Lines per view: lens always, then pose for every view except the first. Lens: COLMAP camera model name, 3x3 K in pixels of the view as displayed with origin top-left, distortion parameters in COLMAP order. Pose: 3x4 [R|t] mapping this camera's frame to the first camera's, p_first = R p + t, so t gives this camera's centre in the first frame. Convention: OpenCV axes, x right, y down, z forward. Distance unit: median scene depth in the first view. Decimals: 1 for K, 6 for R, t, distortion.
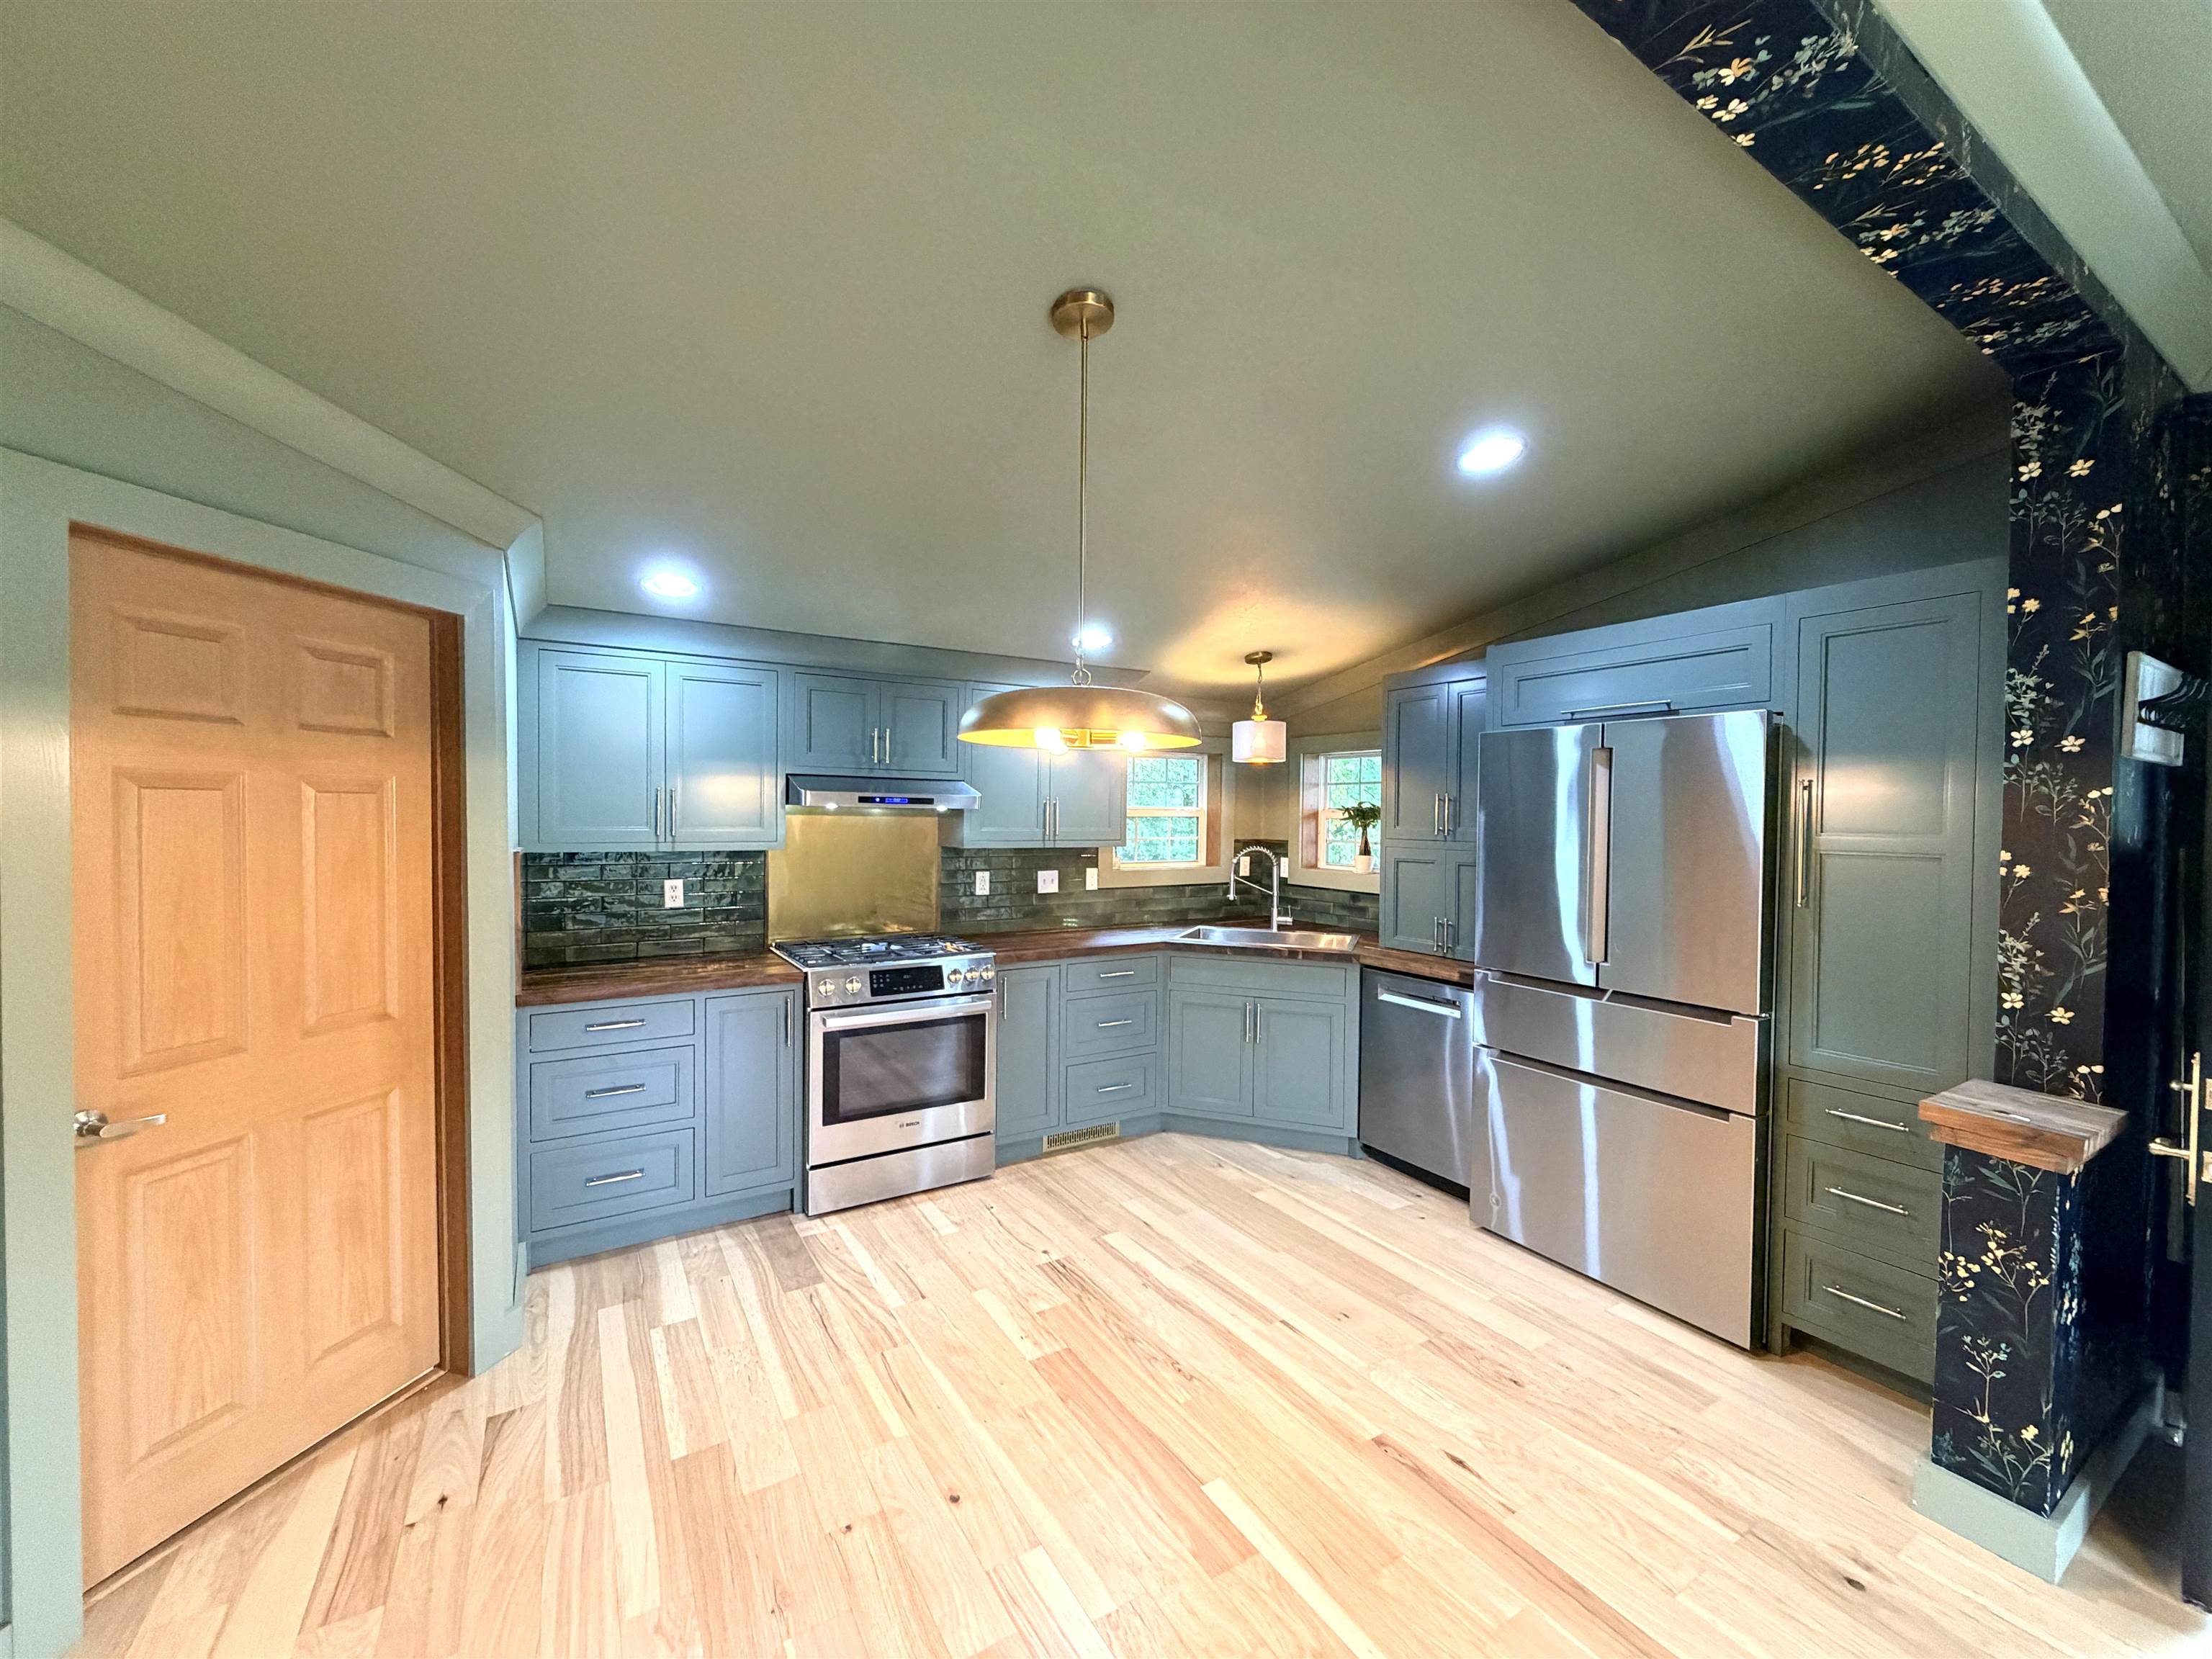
lens RADIAL K [[881.2, 0, 1100.9], [0, 881.2, 832.4], [0, 0, 1]] dist [-0.000513, -0.000166]
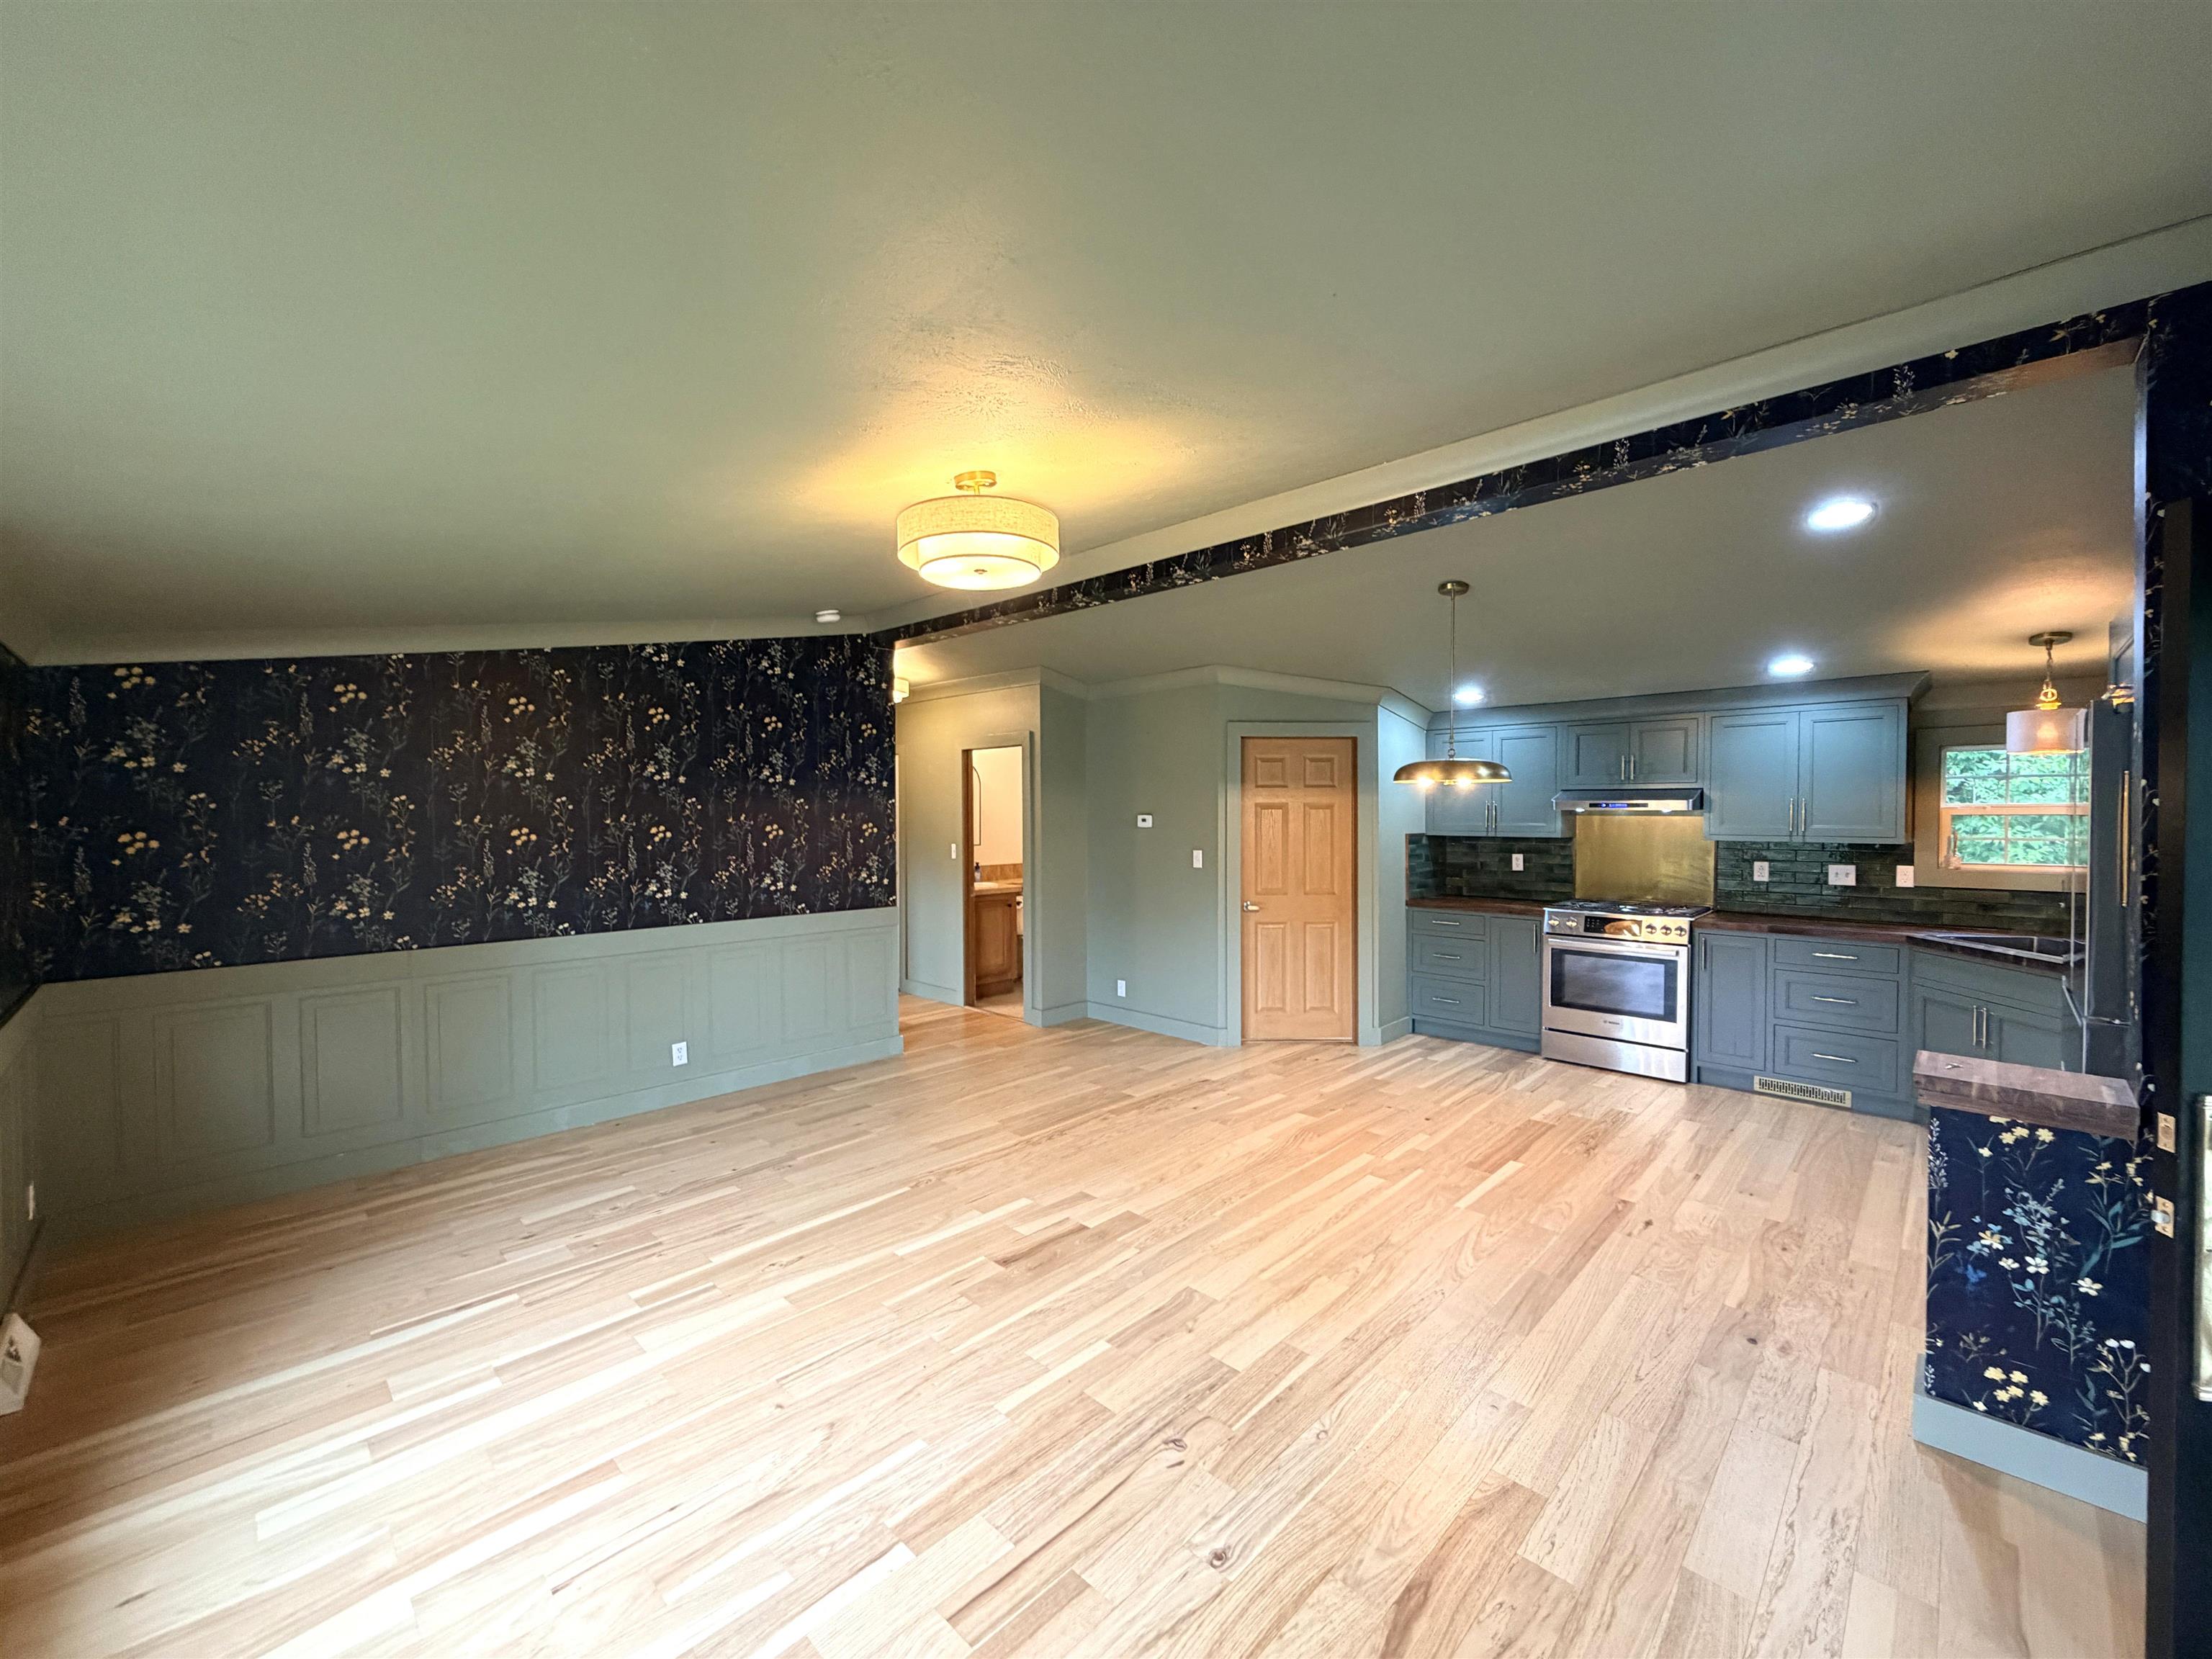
lens RADIAL K [[881.2, 0, 1100.0], [0, 881.2, 829.5], [0, 0, 1]] dist [-0.000513, -0.000166]
pose [[0.244014, 0.008311, -0.969736, 1.234368], [-0.014922, 0.999877, 0.004815, 0.012427], [0.969657, 0.013295, 0.244108, -0.253397]]
